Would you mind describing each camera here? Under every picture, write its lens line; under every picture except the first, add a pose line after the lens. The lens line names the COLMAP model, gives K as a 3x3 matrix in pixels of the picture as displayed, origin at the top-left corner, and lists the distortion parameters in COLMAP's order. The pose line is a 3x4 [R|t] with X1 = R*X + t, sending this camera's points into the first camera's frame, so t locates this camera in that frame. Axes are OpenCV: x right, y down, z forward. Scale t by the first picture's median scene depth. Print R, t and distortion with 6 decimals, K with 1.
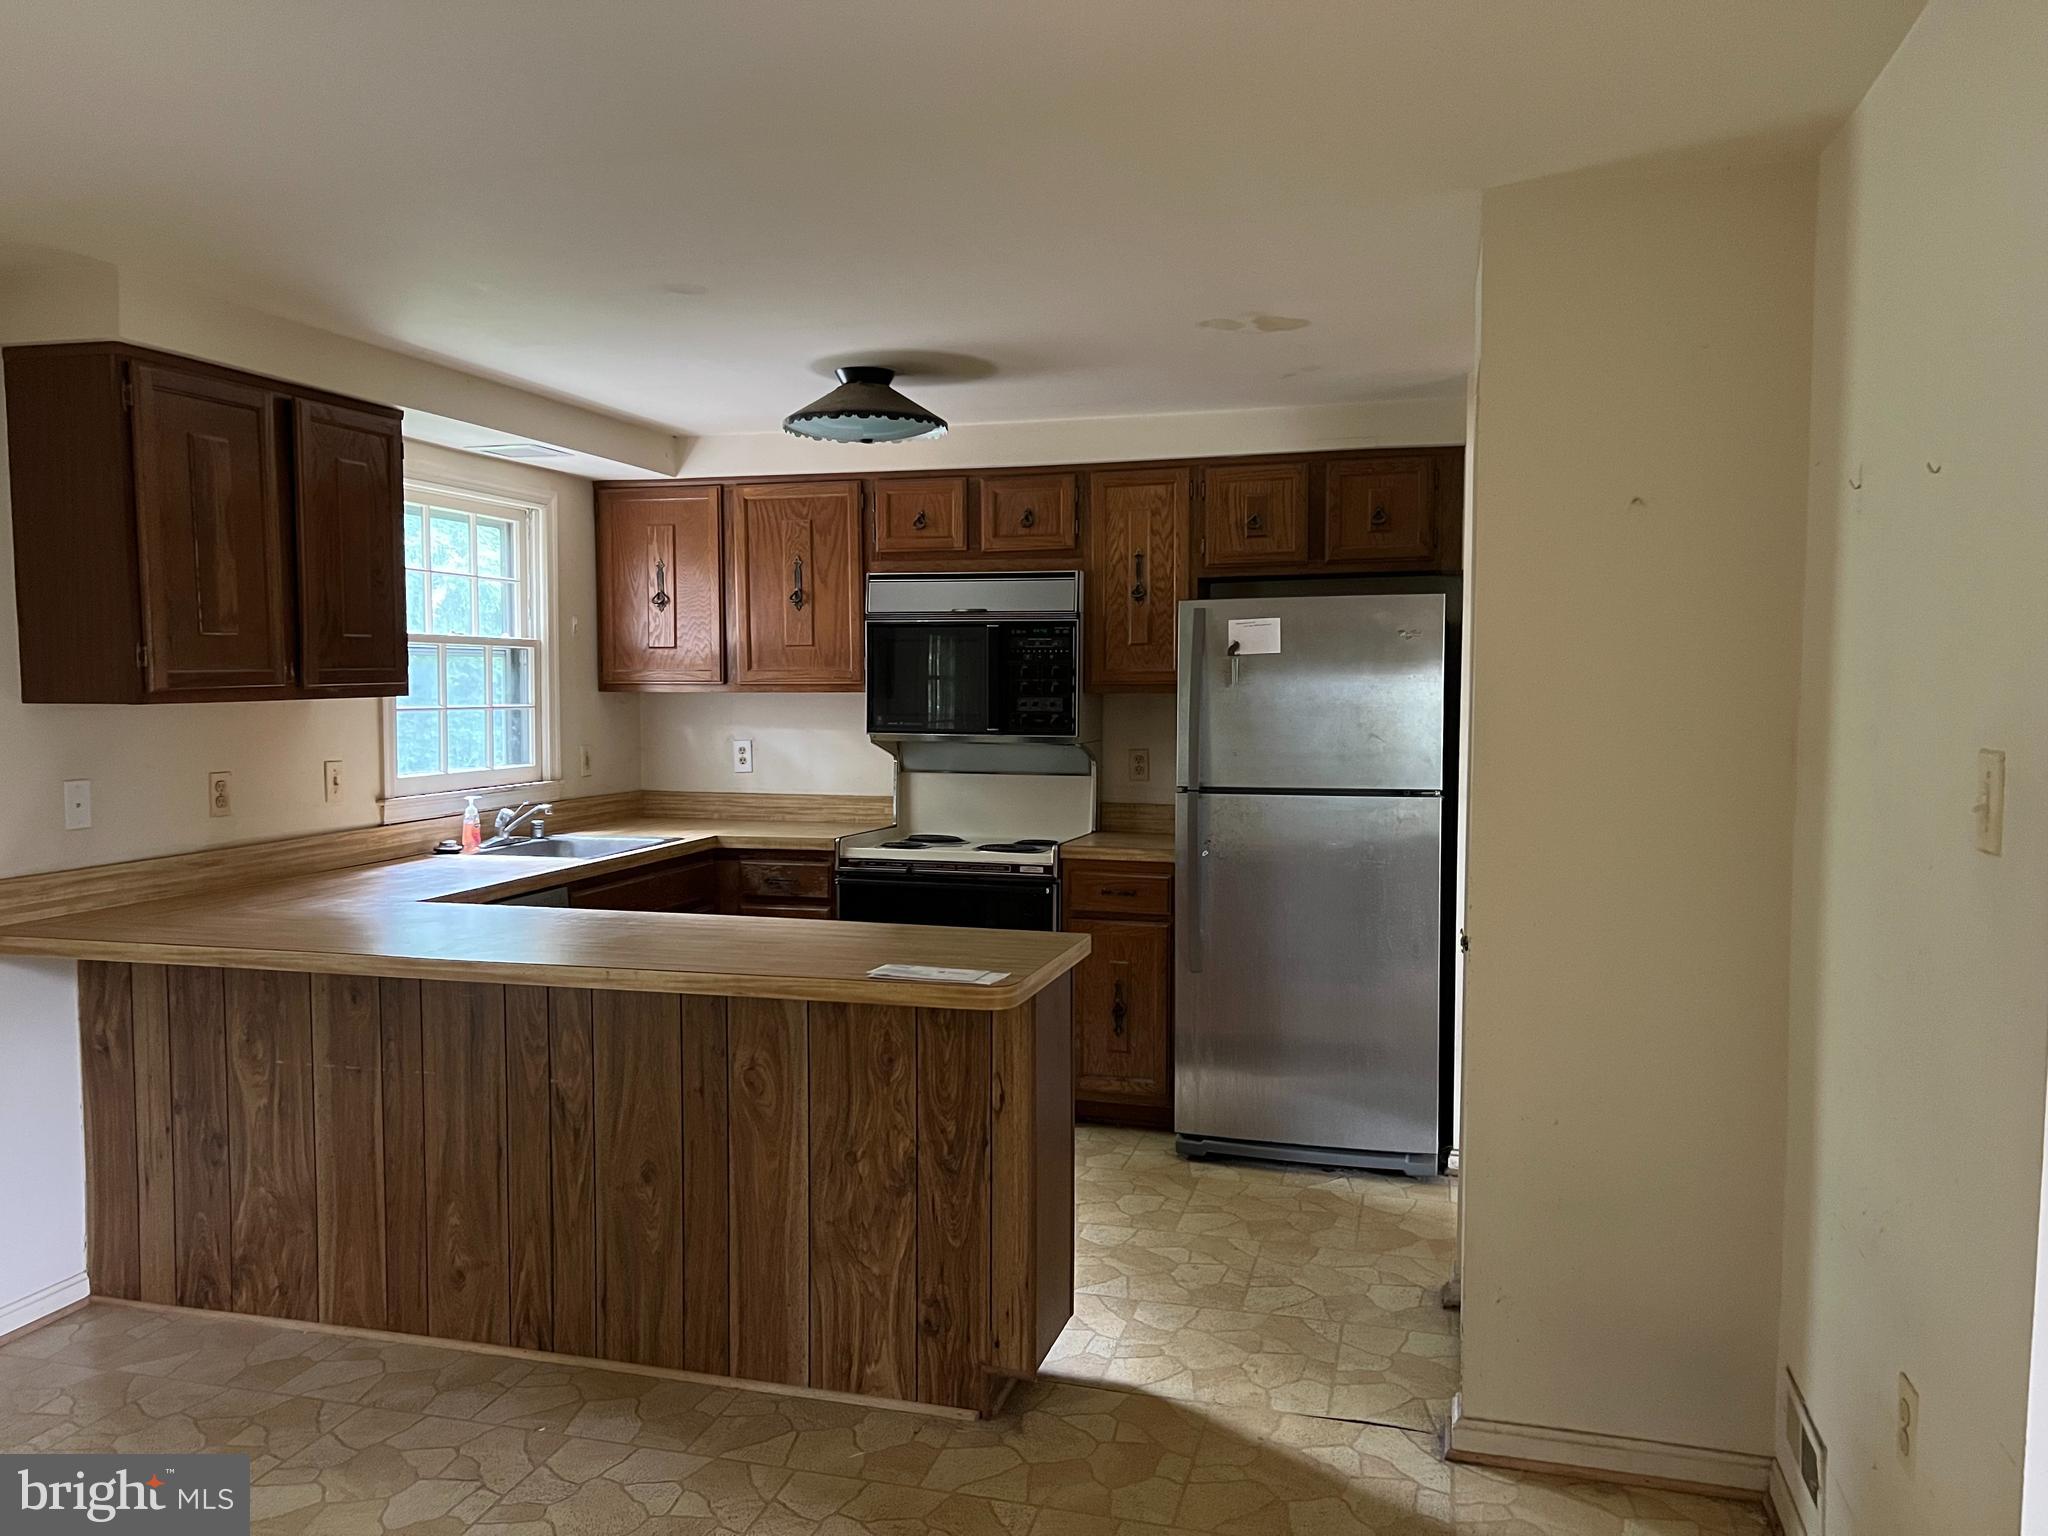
lens RADIAL K [[1546.2, 0, 1013.8], [0, 1546.2, 782.7], [0, 0, 1]] dist [0.064983, -0.054270]
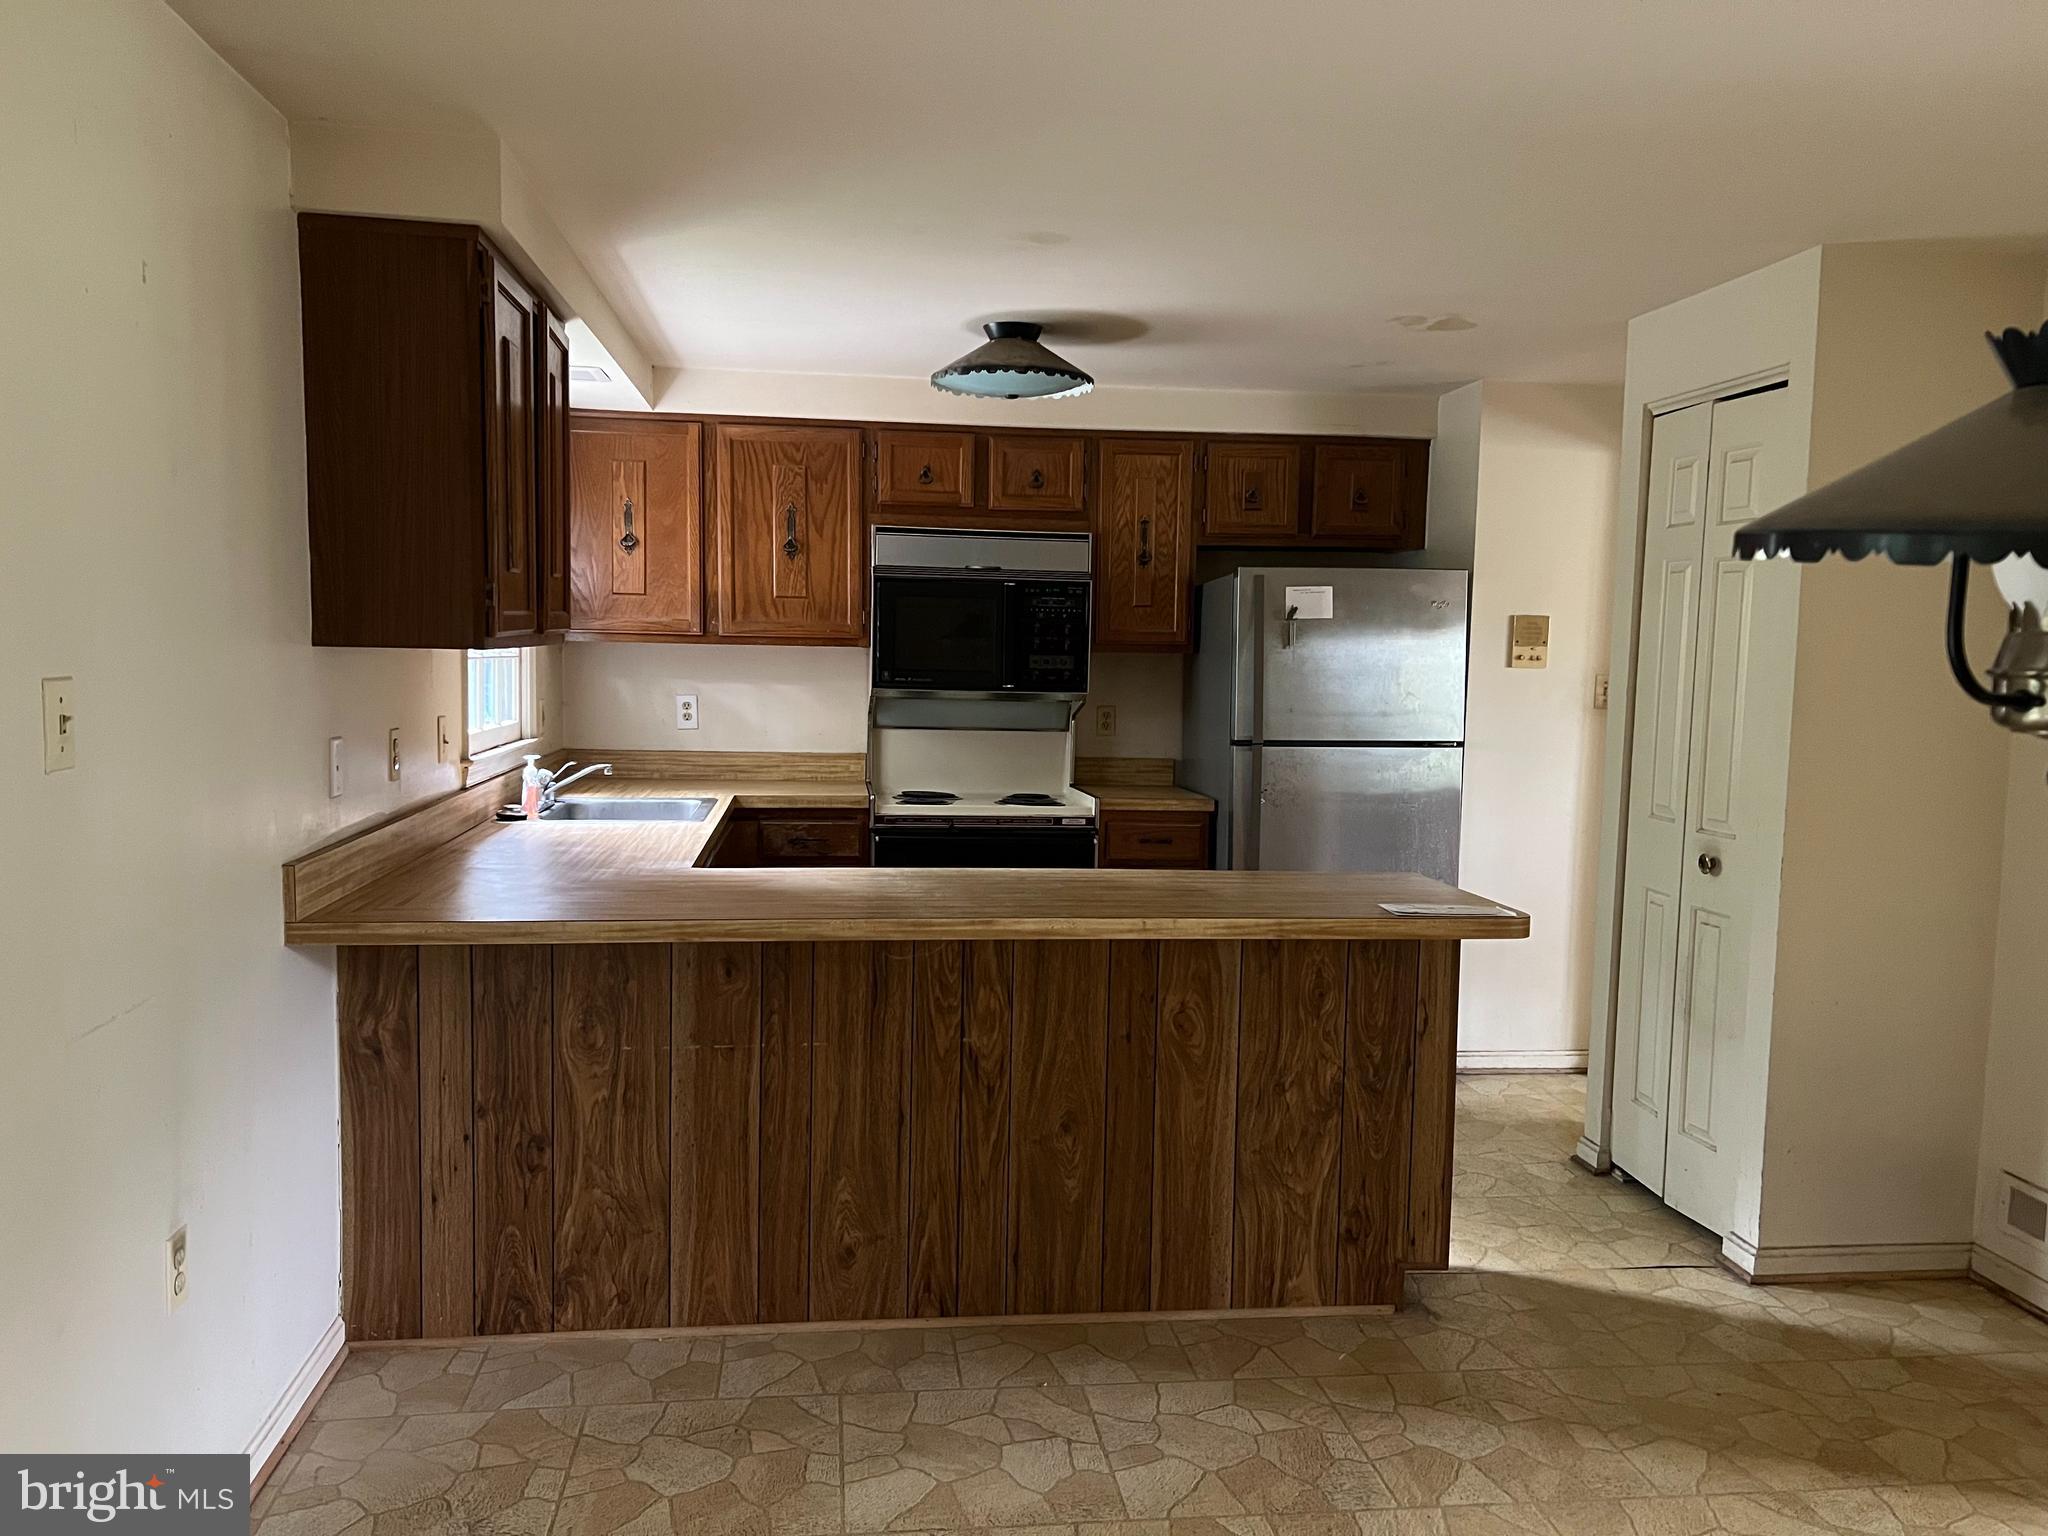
lens RADIAL K [[1546.2, 0, 1035.1], [0, 1546.2, 779.4], [0, 0, 1]] dist [0.064983, -0.054270]
pose [[0.919428, -0.016074, 0.392929, -0.592318], [0.006362, 0.999642, 0.026006, 0.001170], [-0.393206, -0.021411, 0.919201, 0.081994]]
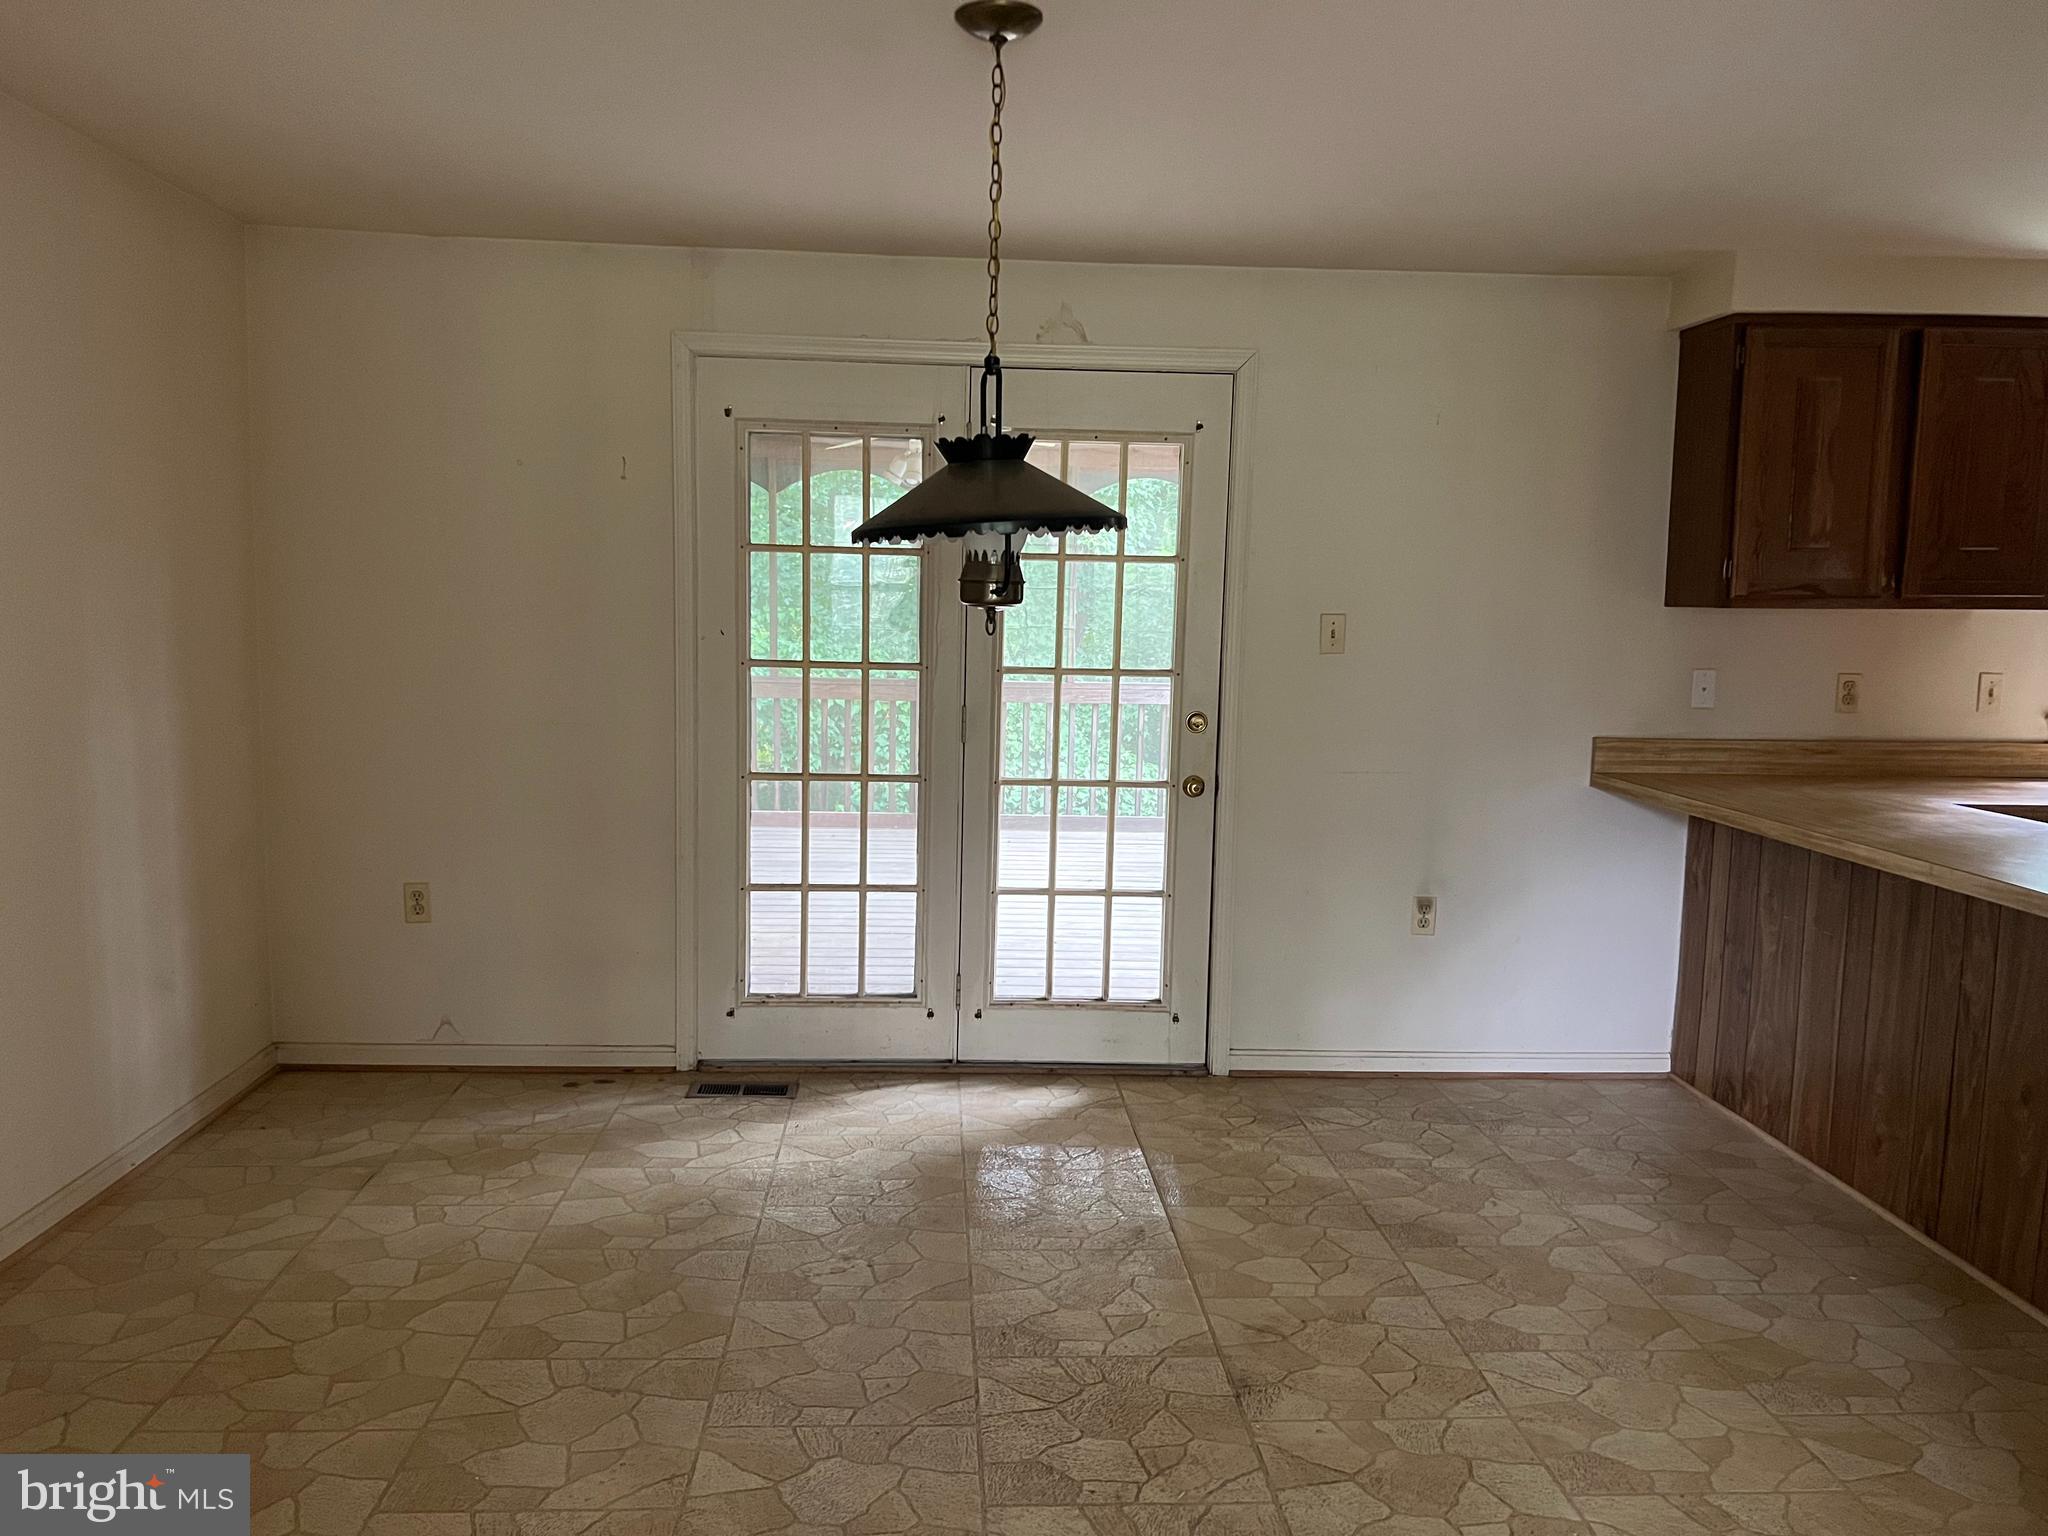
lens RADIAL K [[1546.2, 0, 1008.7], [0, 1546.2, 789.4], [0, 0, 1]] dist [0.064983, -0.054270]
pose [[0.325026, 0.123483, -0.937609, 0.418179], [-0.082476, 0.991362, 0.101972, 0.012296], [0.942102, 0.044186, 0.332403, 0.061164]]
